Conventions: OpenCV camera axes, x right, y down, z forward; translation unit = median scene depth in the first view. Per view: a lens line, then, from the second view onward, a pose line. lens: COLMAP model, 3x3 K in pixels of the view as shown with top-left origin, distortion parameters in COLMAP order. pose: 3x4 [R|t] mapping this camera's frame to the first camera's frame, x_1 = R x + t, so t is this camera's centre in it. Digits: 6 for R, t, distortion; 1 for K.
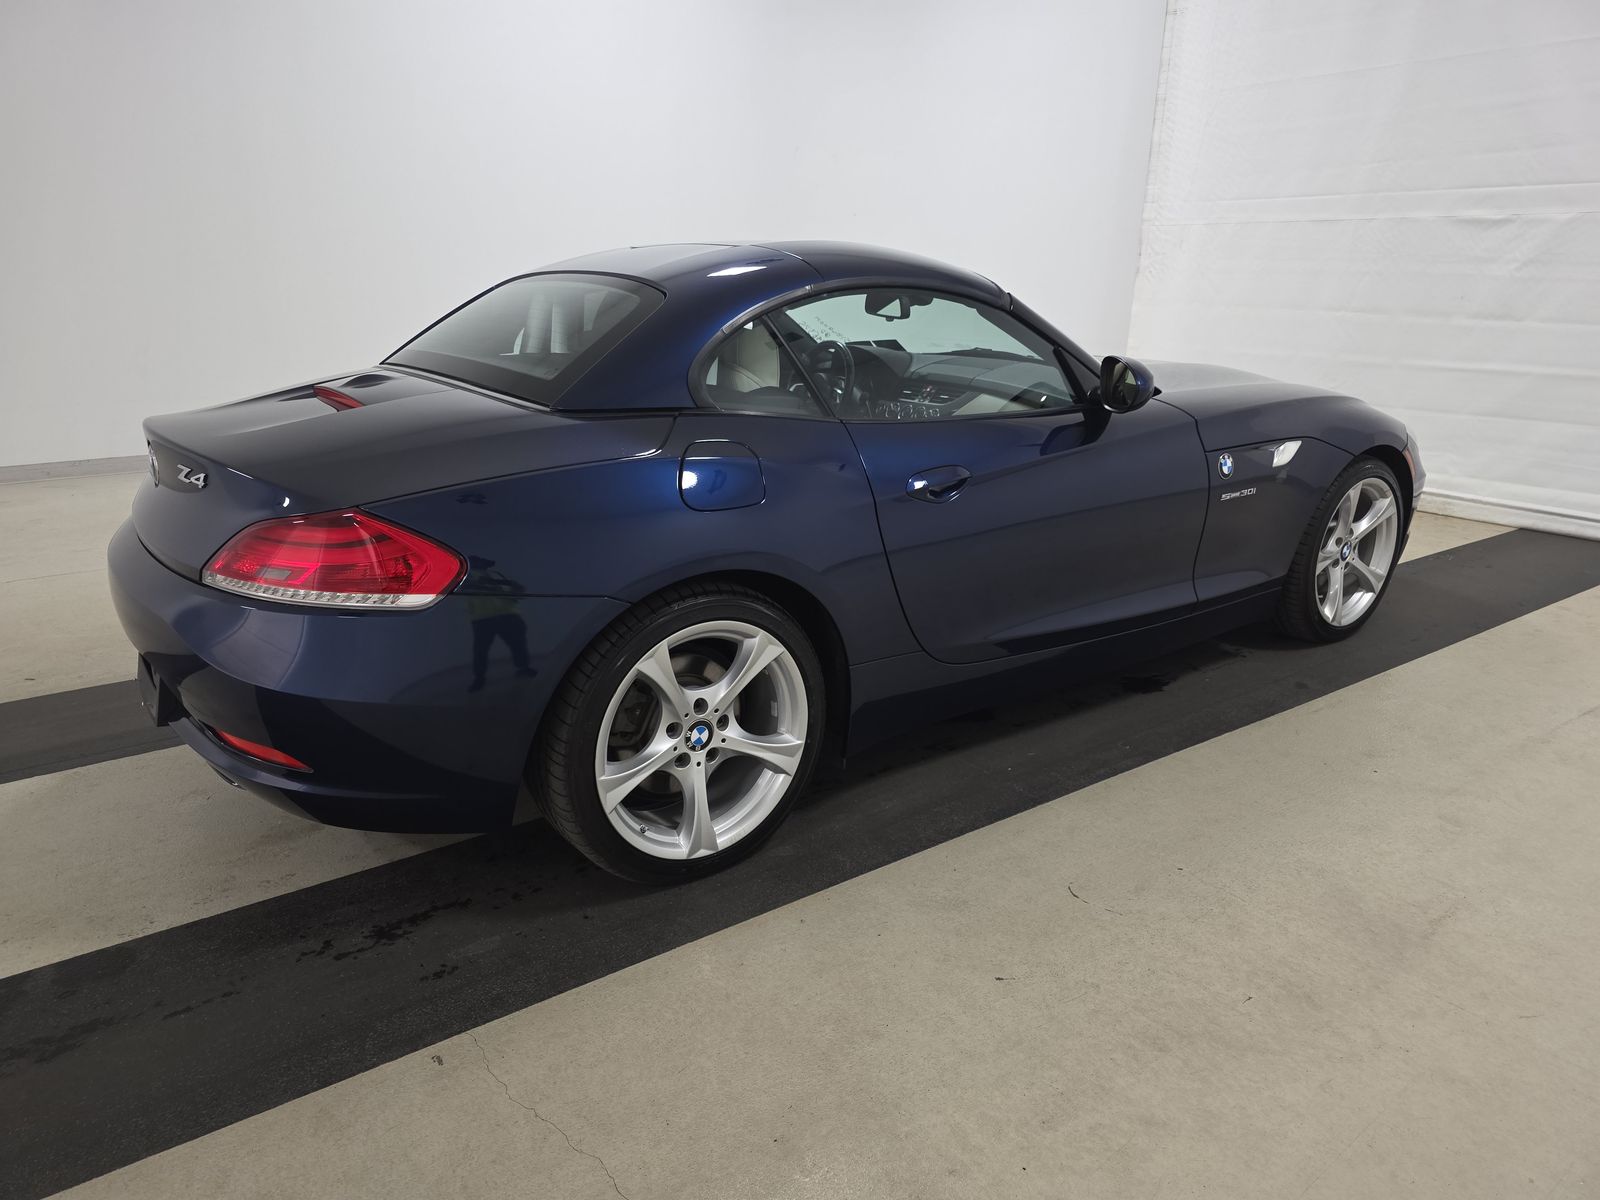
lens RADIAL K [[1106.0, 0, 804.3], [0, 1106.0, 609.6], [0, 0, 1]] dist [0.066504, -0.069745]
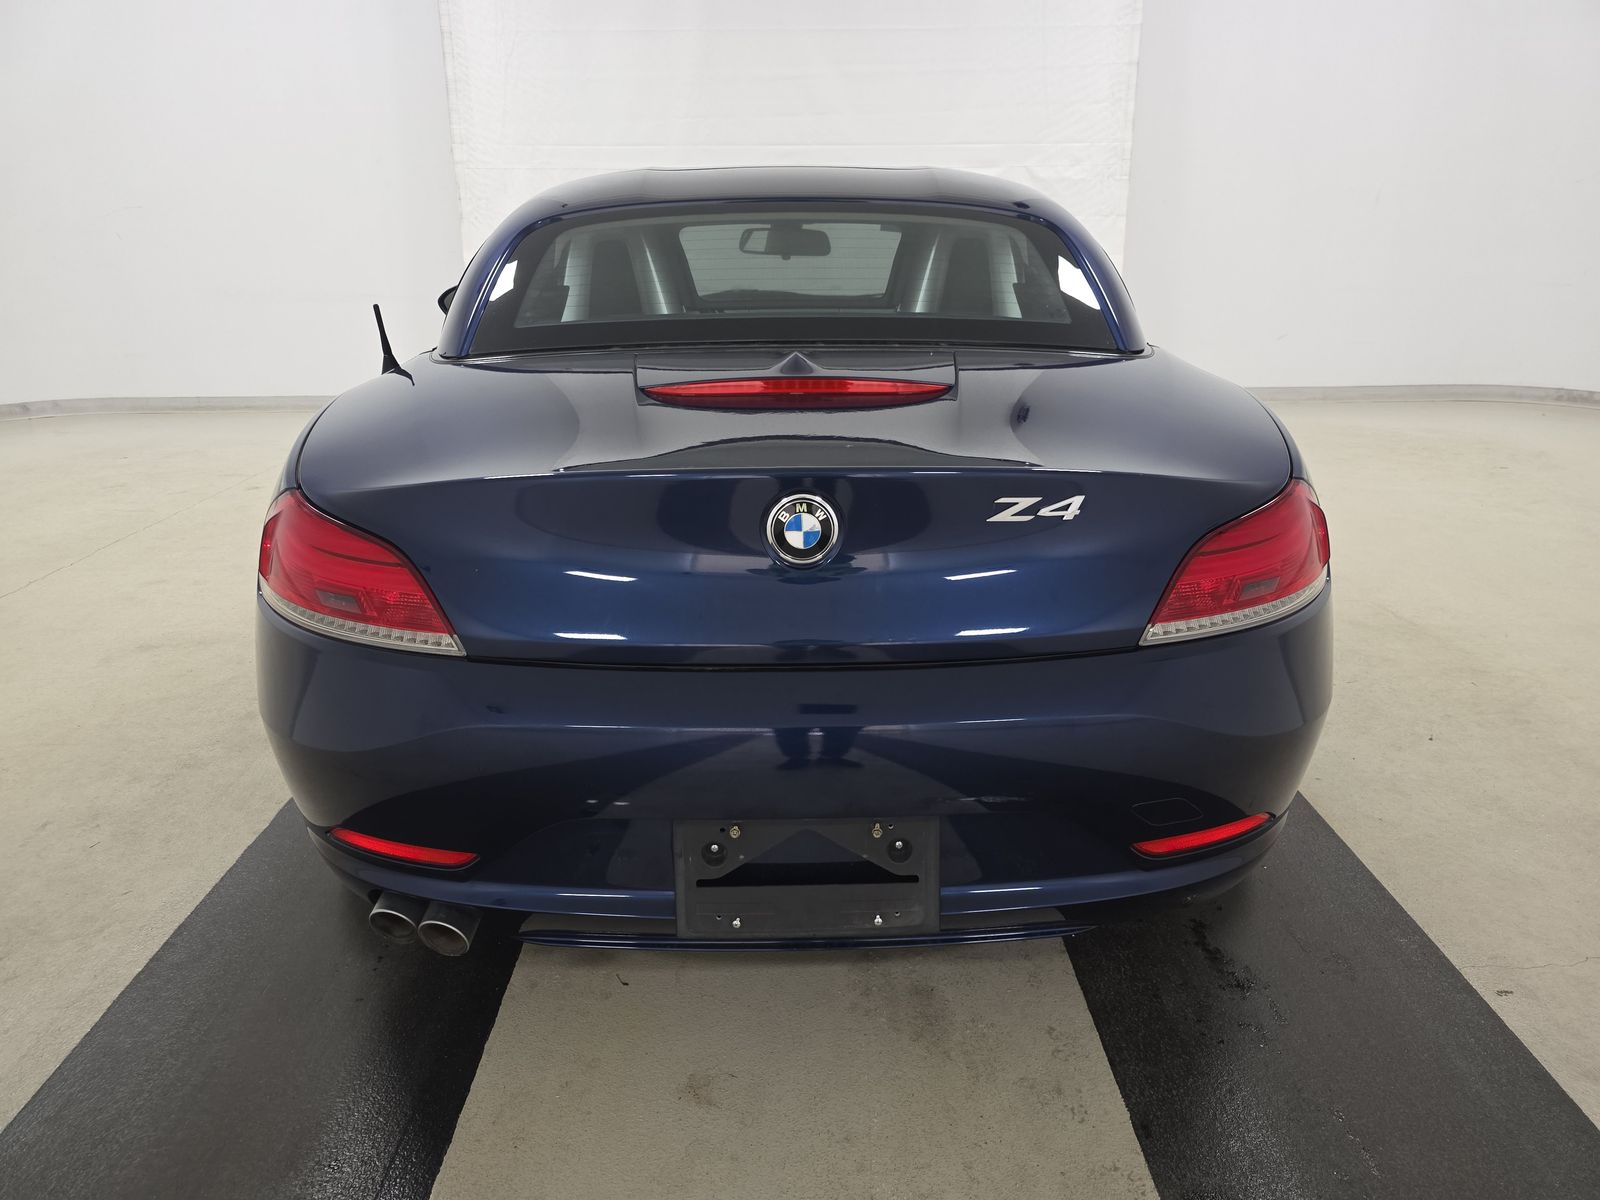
lens RADIAL K [[1106.0, 0, 804.3], [0, 1106.0, 609.6], [0, 0, 1]] dist [0.066504, -0.069745]
pose [[0.553653, -0.280973, 0.783915, -0.399629], [0.256281, 0.953162, 0.160632, -0.068793], [-0.792331, 0.111968, 0.599729, 0.256272]]
